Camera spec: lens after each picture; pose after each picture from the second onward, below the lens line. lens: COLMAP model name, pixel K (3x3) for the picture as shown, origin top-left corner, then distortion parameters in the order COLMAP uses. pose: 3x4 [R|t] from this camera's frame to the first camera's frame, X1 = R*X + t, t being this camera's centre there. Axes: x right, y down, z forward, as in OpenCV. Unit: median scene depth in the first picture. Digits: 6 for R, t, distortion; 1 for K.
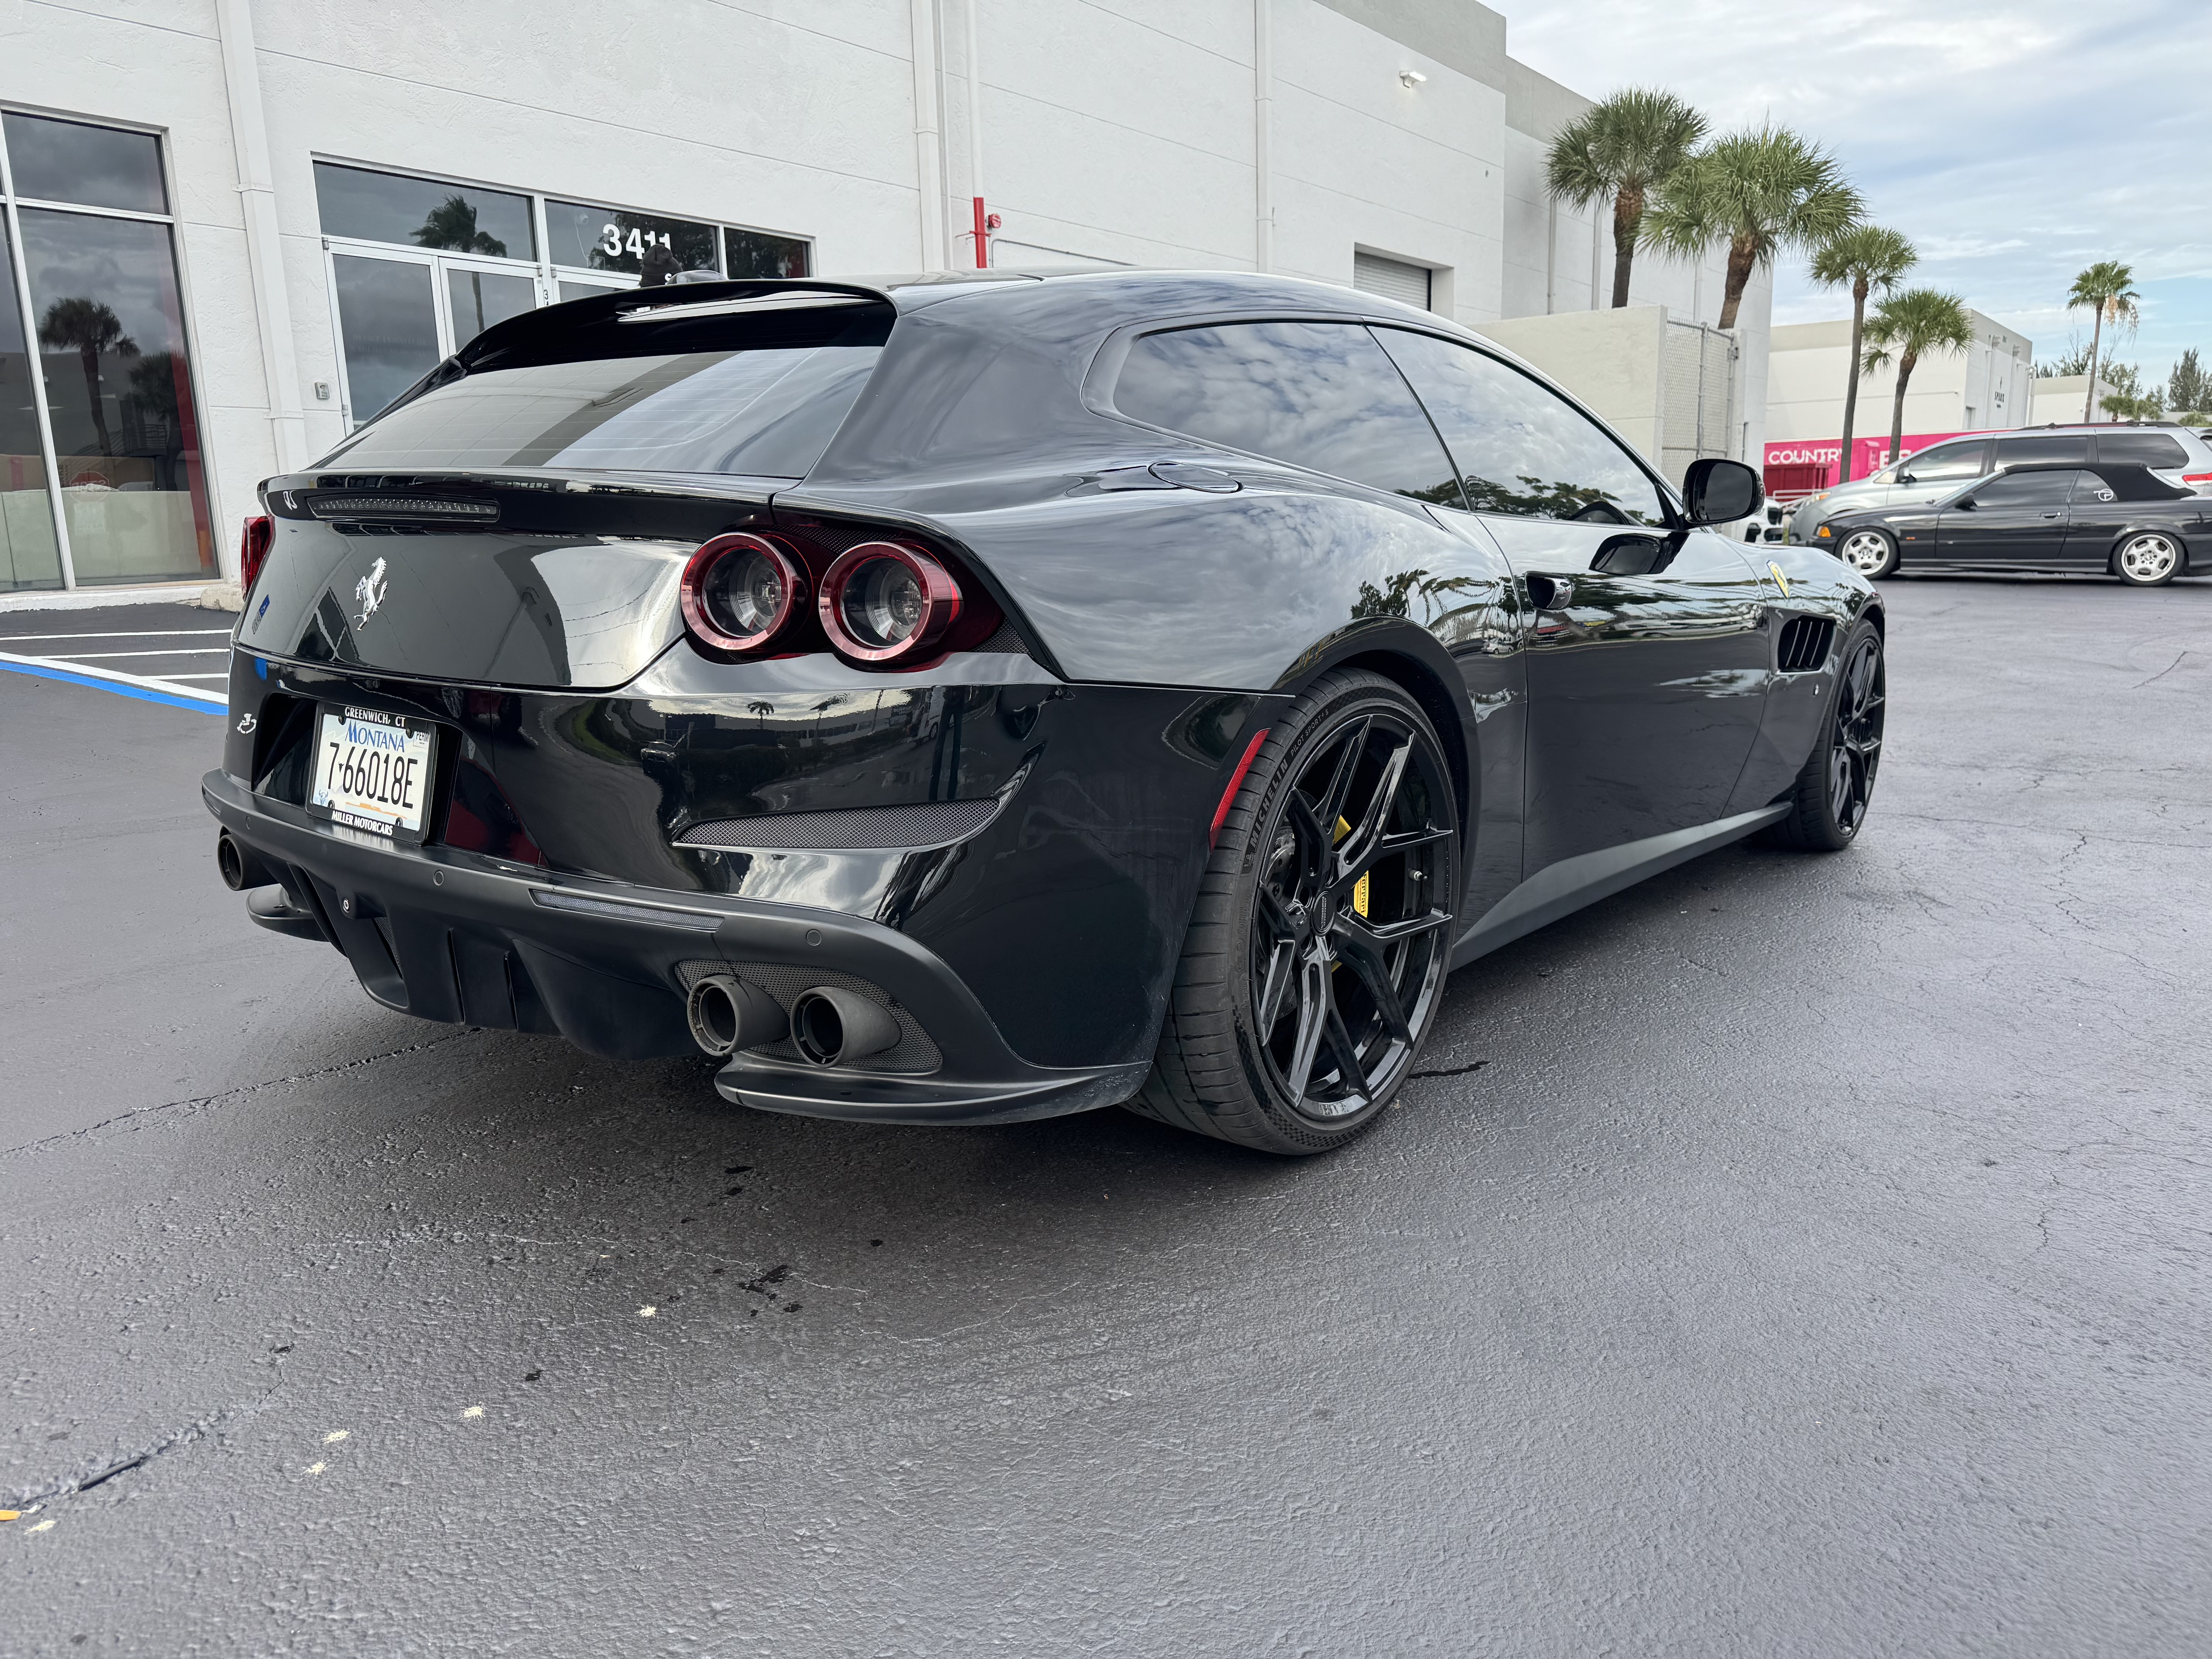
lens RADIAL K [[1617.6, 0, 1106.0], [0, 1617.6, 829.5], [0, 0, 1]] dist [0.031766, -0.029458]
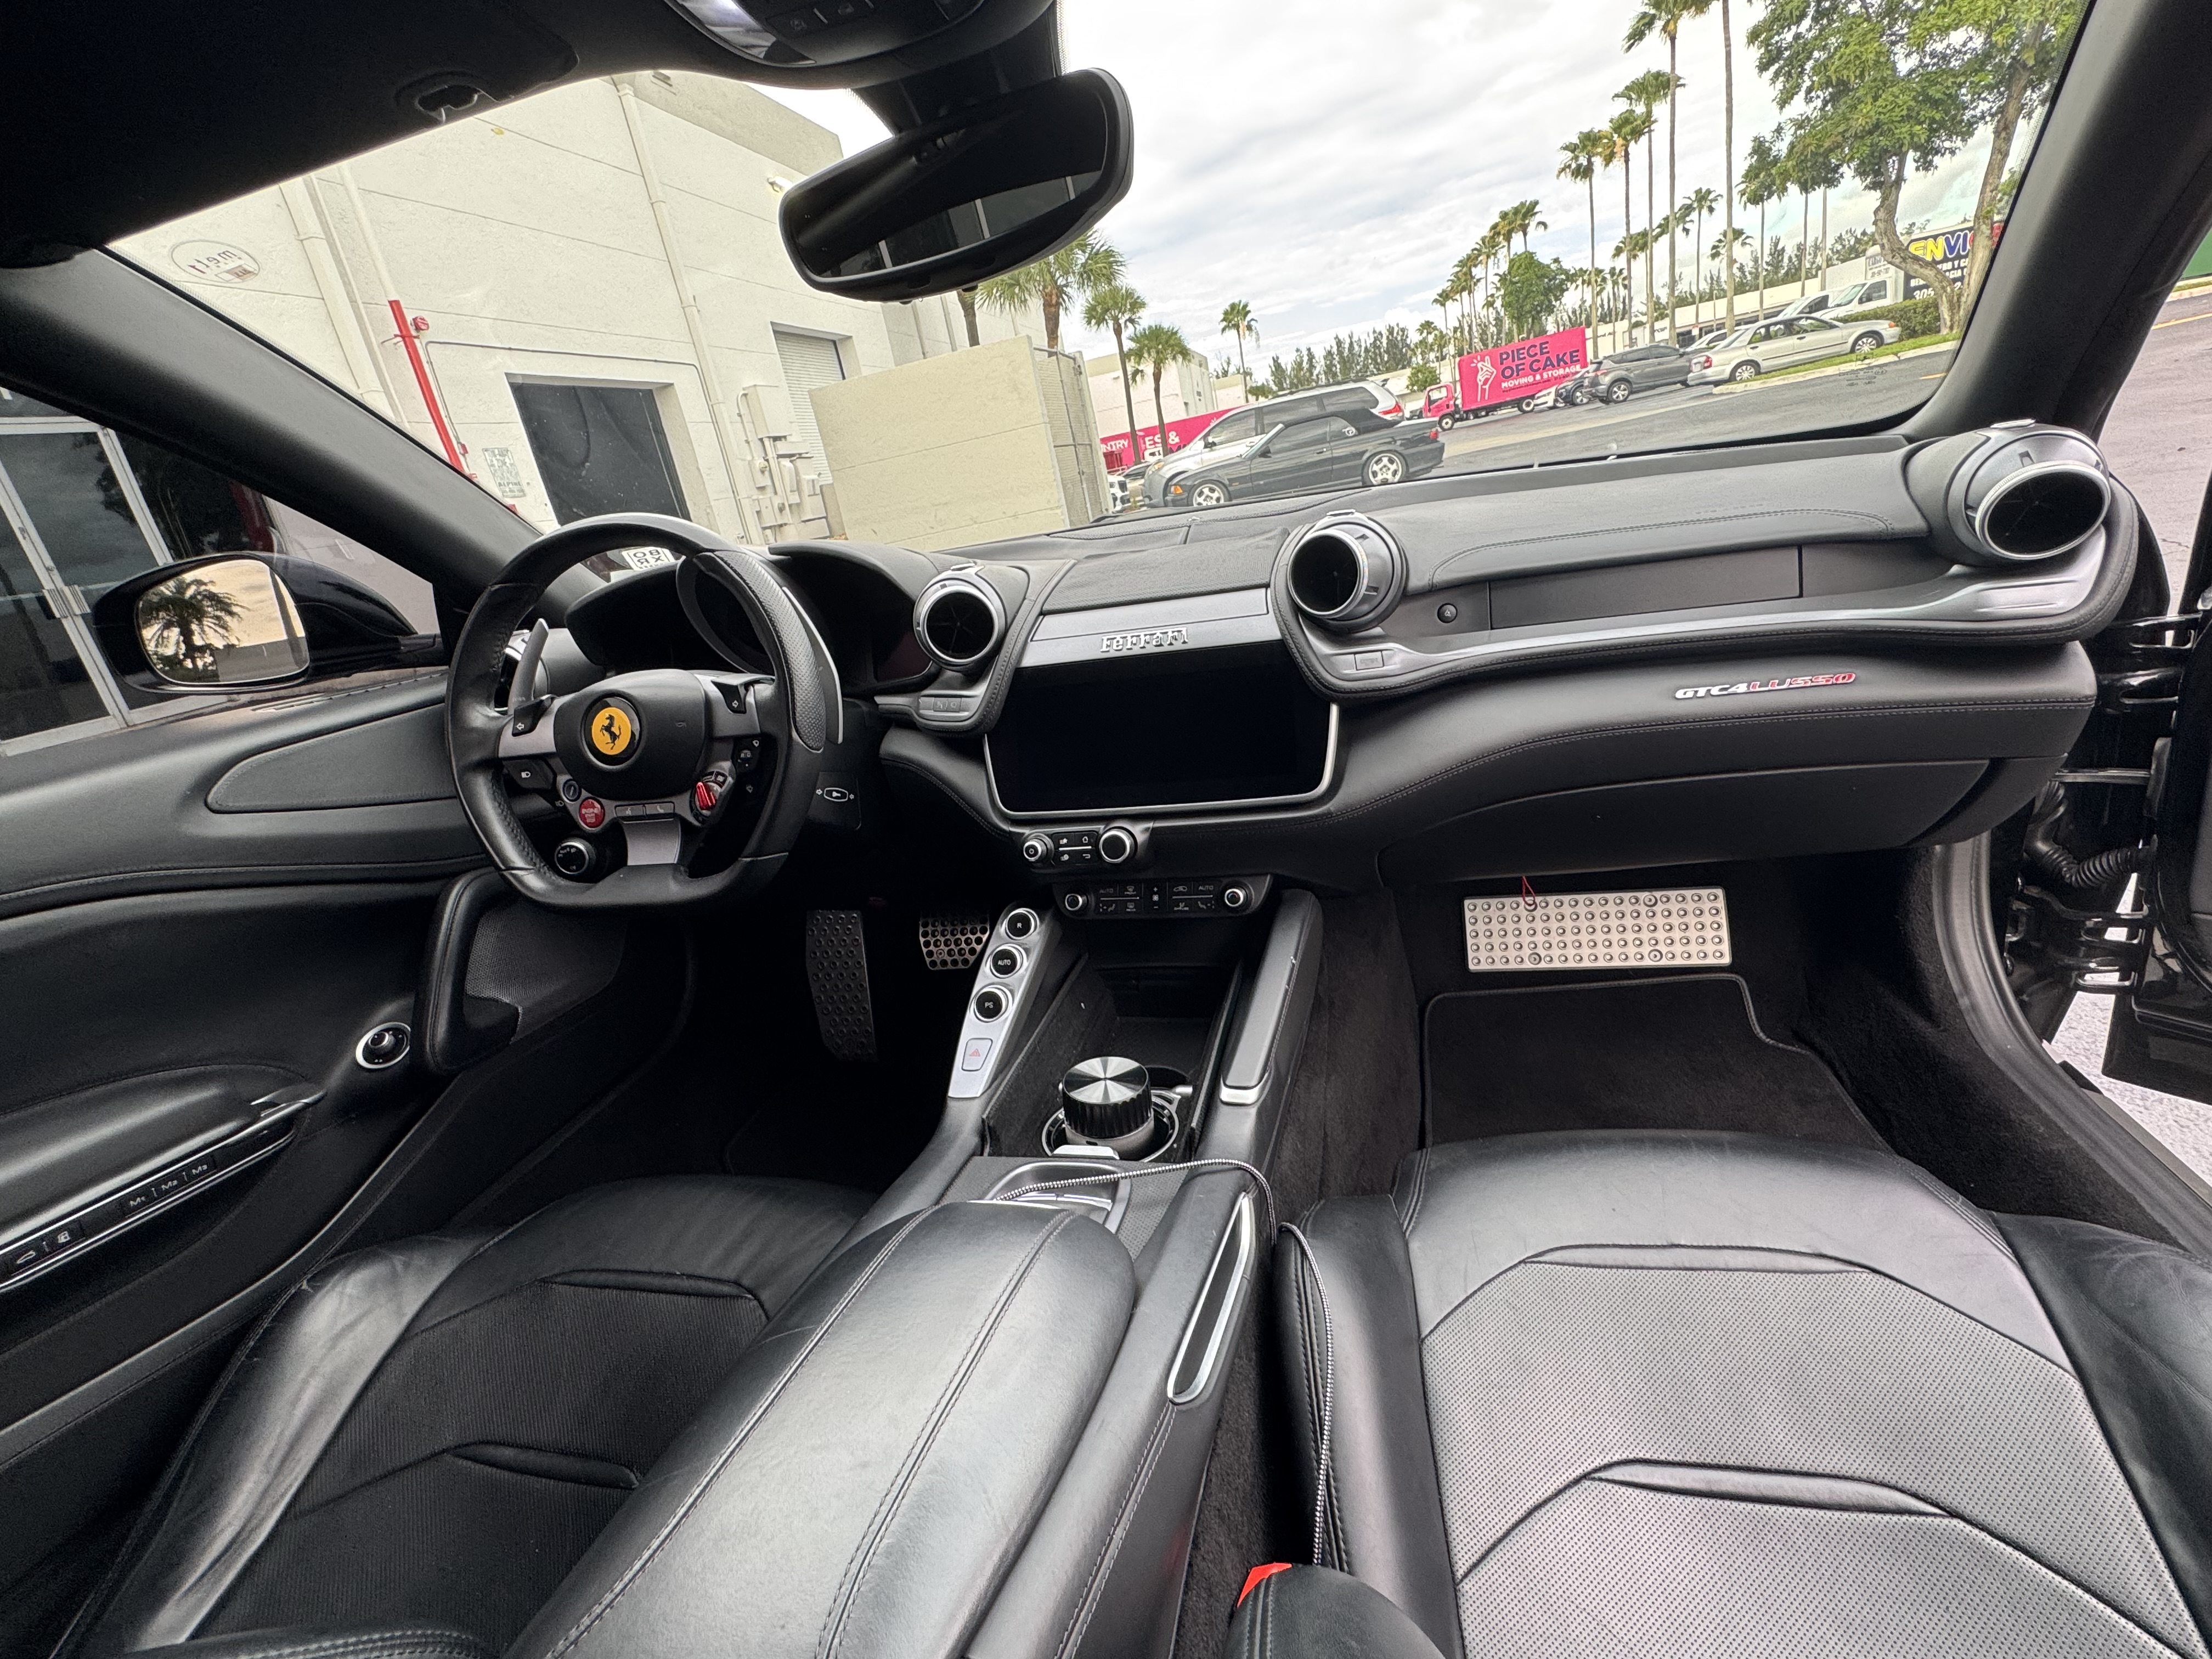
lens RADIAL K [[1033.5, 0, 1106.7], [0, 1033.5, 812.7], [0, 0, 1]] dist [0.000445, -0.000491]
pose [[0.898306, -0.273900, 0.343549, 0.009483], [0.246563, 0.961440, 0.121817, -0.031850], [-0.363667, -0.024723, 0.931201, 0.152763]]
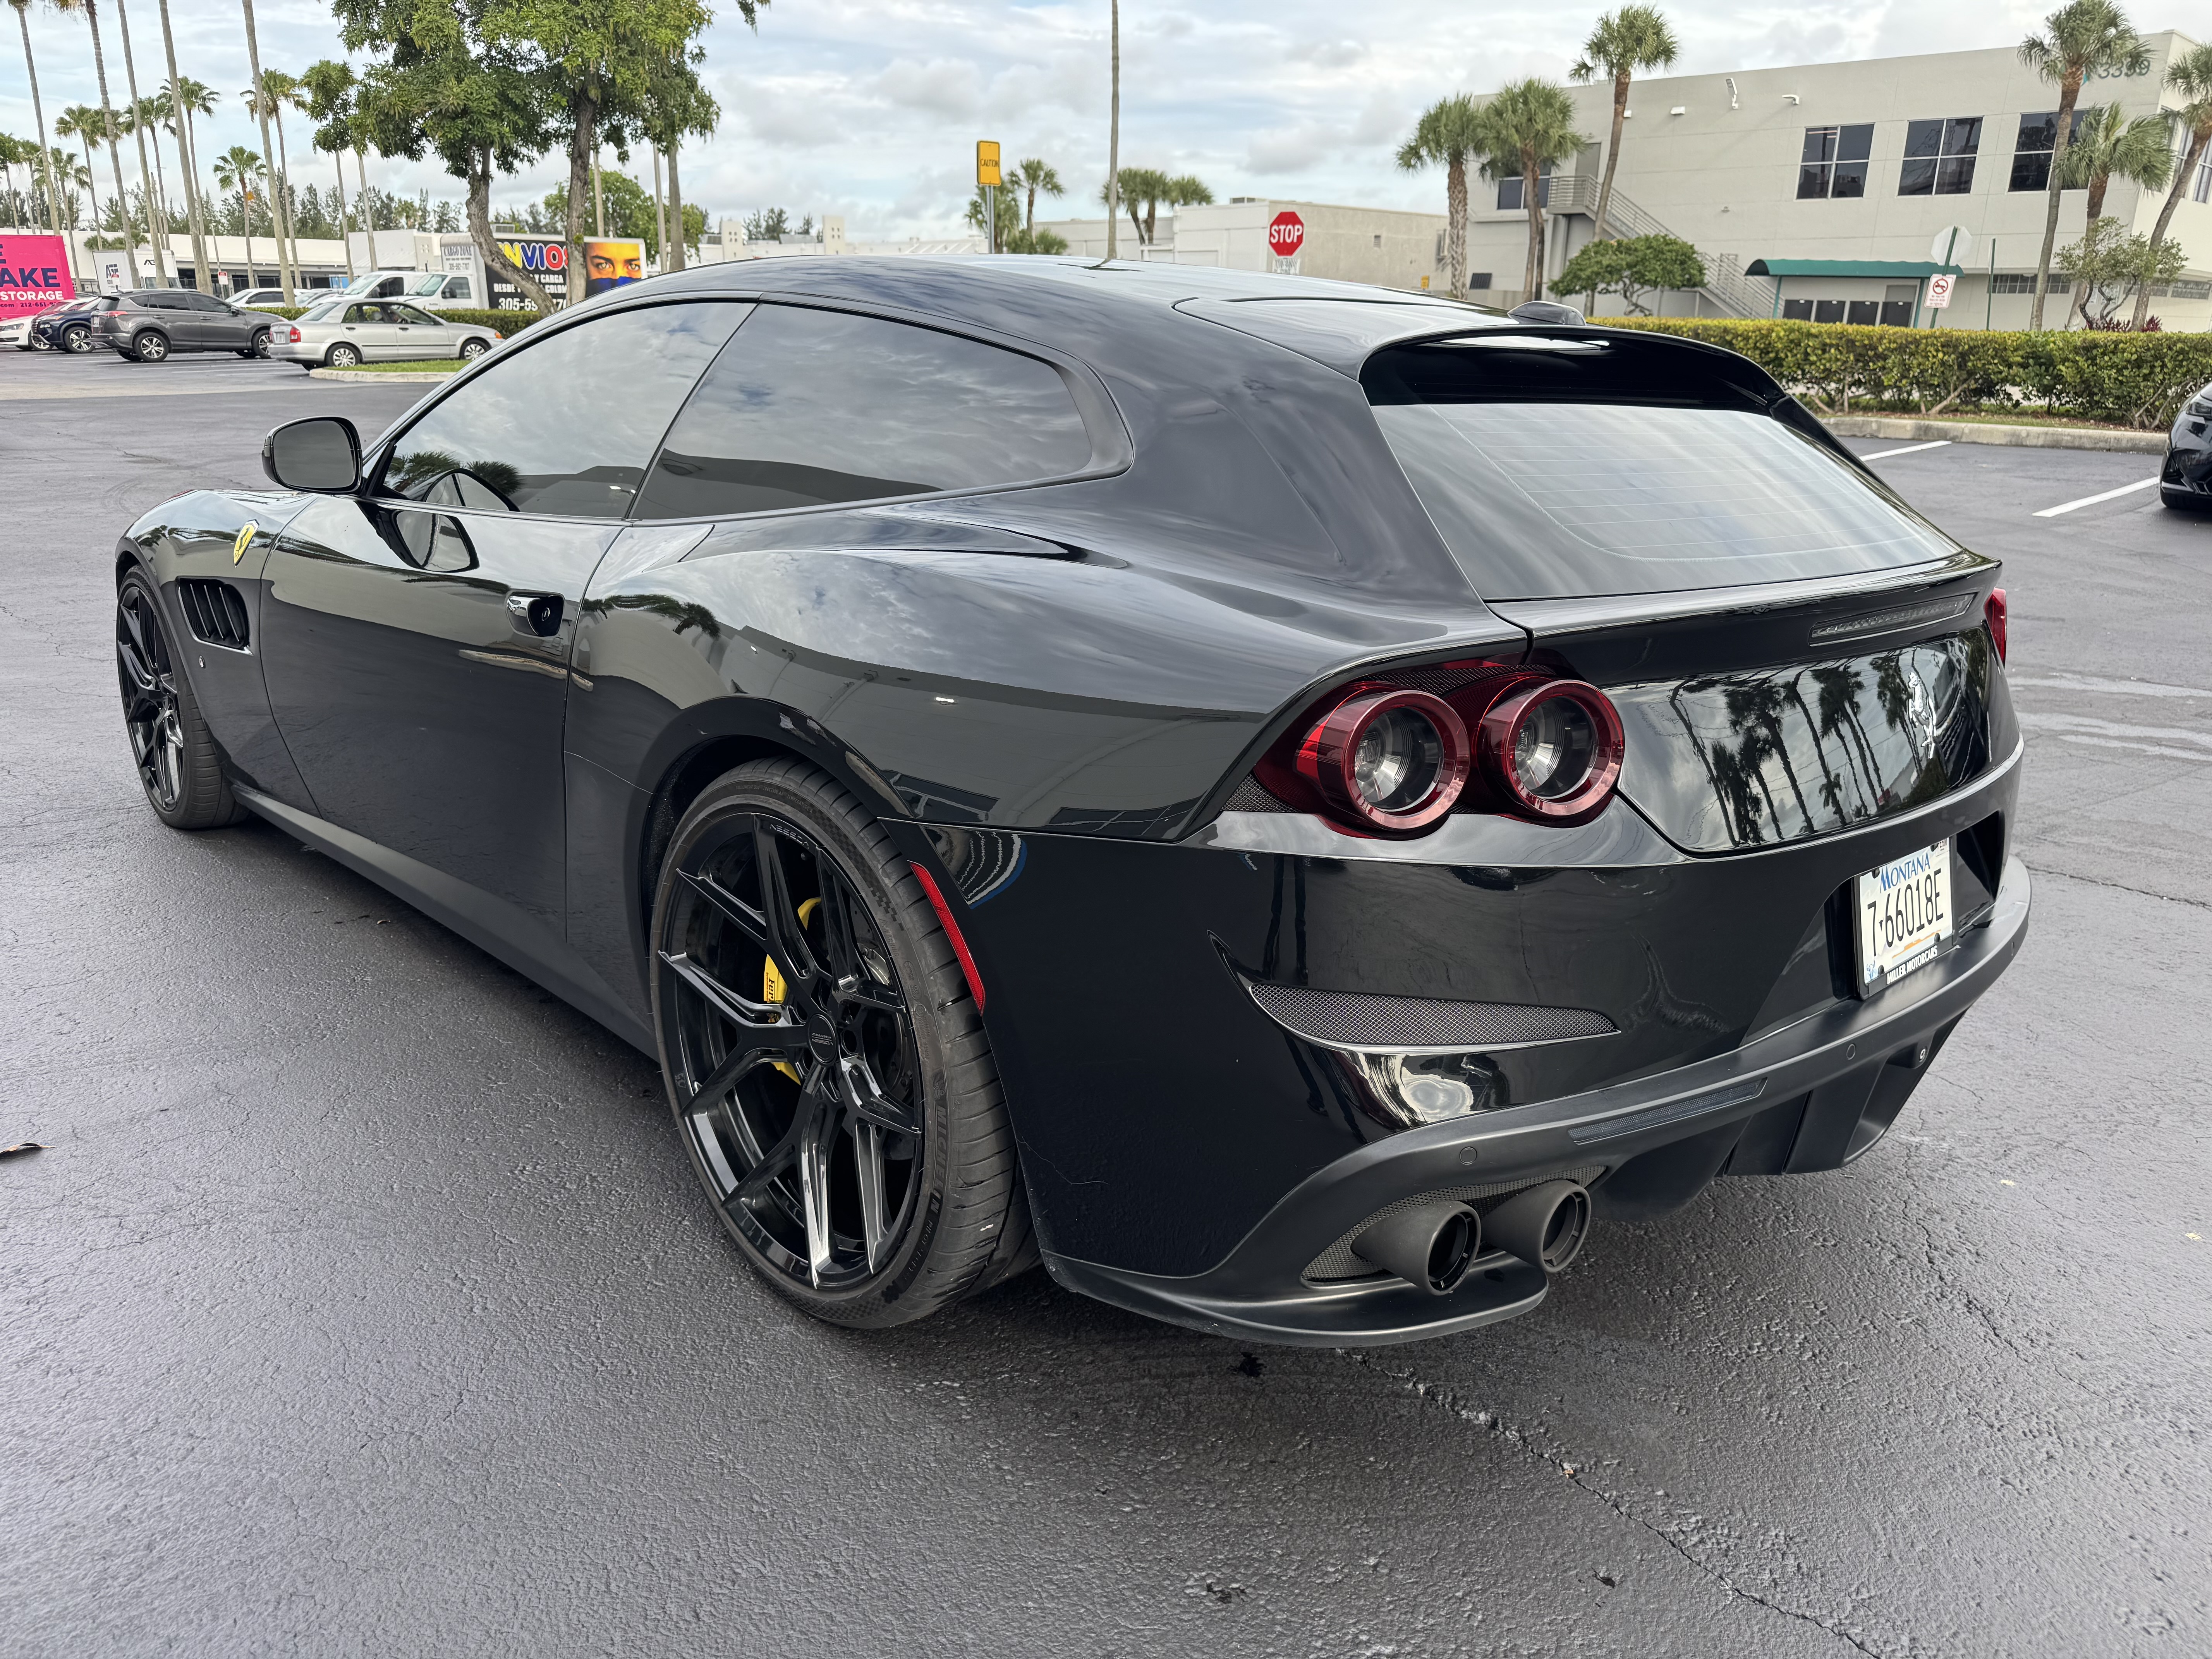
lens RADIAL K [[1615.3, 0, 1106.0], [0, 1615.3, 829.5], [0, 0, 1]] dist [0.013242, 0.002386]
pose [[0.143905, -0.281345, 0.948755, -0.135869], [0.175286, 0.950821, 0.255371, -0.038558], [-0.973944, 0.129554, 0.186144, 0.129019]]
